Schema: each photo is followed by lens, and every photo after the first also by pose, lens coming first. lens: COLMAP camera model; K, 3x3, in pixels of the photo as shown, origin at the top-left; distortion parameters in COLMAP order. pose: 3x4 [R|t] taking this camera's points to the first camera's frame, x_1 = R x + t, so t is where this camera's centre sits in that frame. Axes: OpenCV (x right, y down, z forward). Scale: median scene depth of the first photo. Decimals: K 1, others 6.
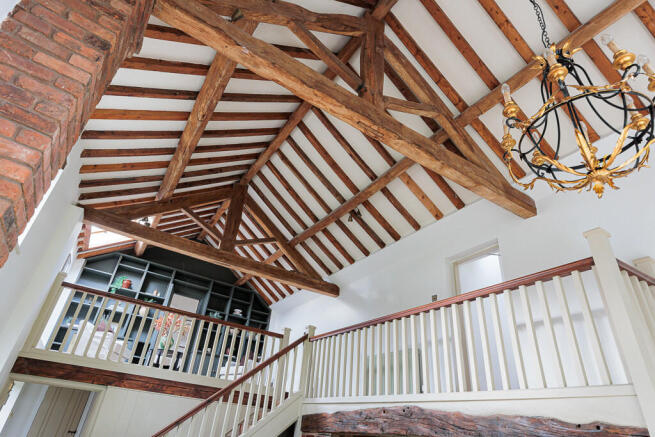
lens RADIAL K [[364.3, 0, 318.7], [0, 364.3, 223.7], [0, 0, 1]] dist [0.009956, -0.003499]
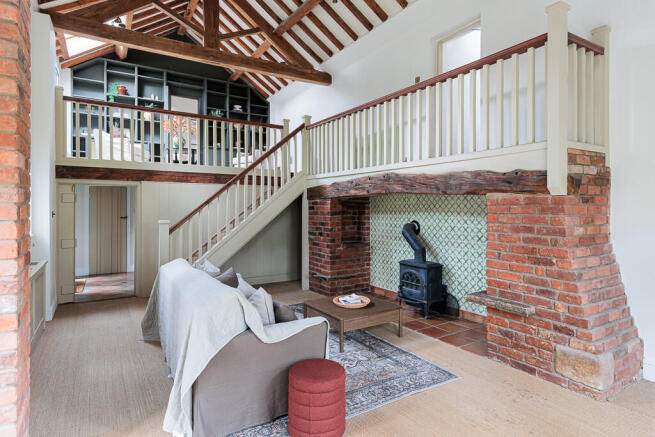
lens RADIAL K [[364.3, 0, 330.6], [0, 364.3, 204.1], [0, 0, 1]] dist [0.009956, -0.003499]
pose [[0.995605, -0.093650, 0.000046, 0.029321], [0.081015, 0.861536, 0.501191, -0.036045], [-0.046976, -0.498984, 0.865337, -0.088725]]
